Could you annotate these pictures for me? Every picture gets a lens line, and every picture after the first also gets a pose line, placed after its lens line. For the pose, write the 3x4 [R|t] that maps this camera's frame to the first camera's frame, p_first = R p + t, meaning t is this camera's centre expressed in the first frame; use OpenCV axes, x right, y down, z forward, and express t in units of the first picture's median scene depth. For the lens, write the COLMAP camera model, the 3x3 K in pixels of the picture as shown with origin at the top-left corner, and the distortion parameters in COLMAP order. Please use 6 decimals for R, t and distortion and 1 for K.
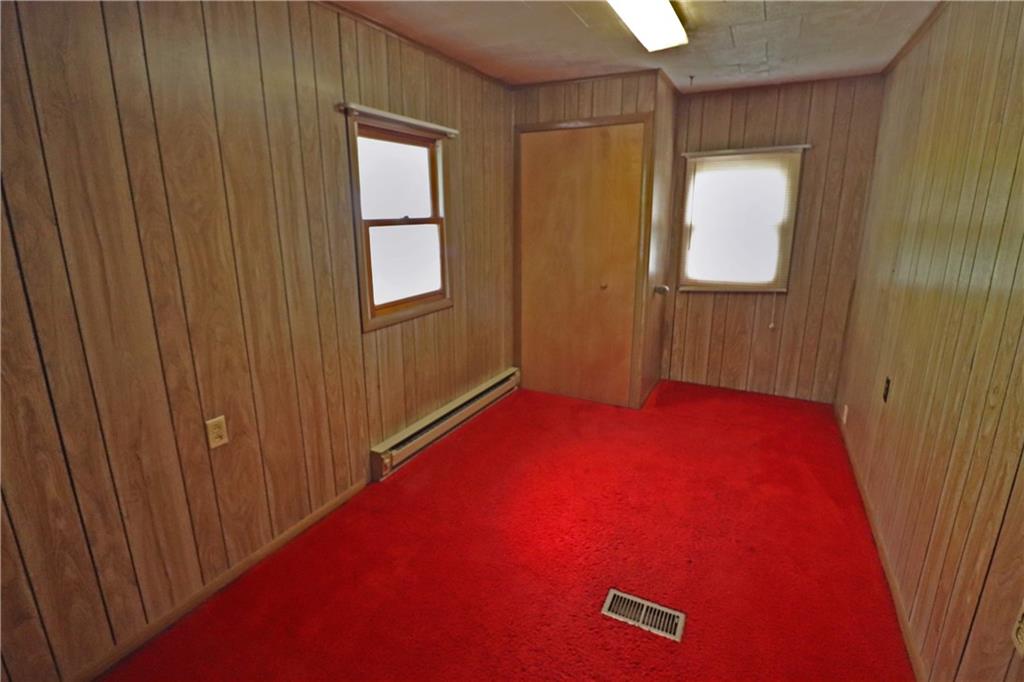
lens RADIAL K [[477.1, 0, 510.6], [0, 477.1, 337.0], [0, 0, 1]] dist [-0.003757, -0.008150]
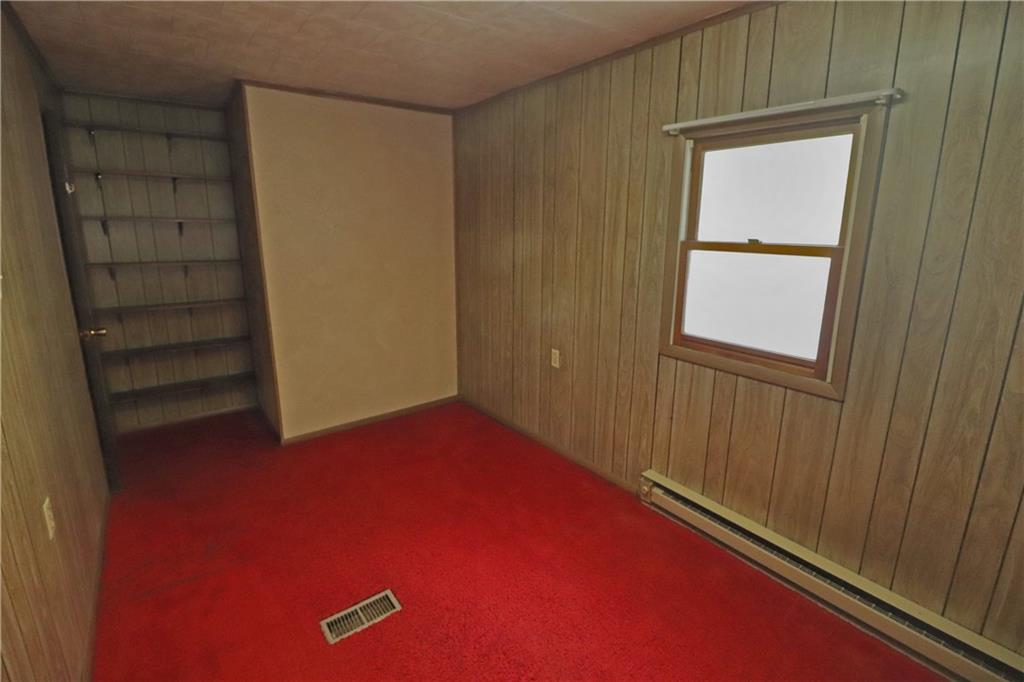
lens RADIAL K [[477.1, 0, 511.8], [0, 477.1, 334.1], [0, 0, 1]] dist [-0.003757, -0.008150]
pose [[-0.435080, 0.212350, -0.874993, 0.779379], [-0.229422, 0.913571, 0.335789, -0.351237], [0.870673, 0.346838, -0.348758, 1.217145]]
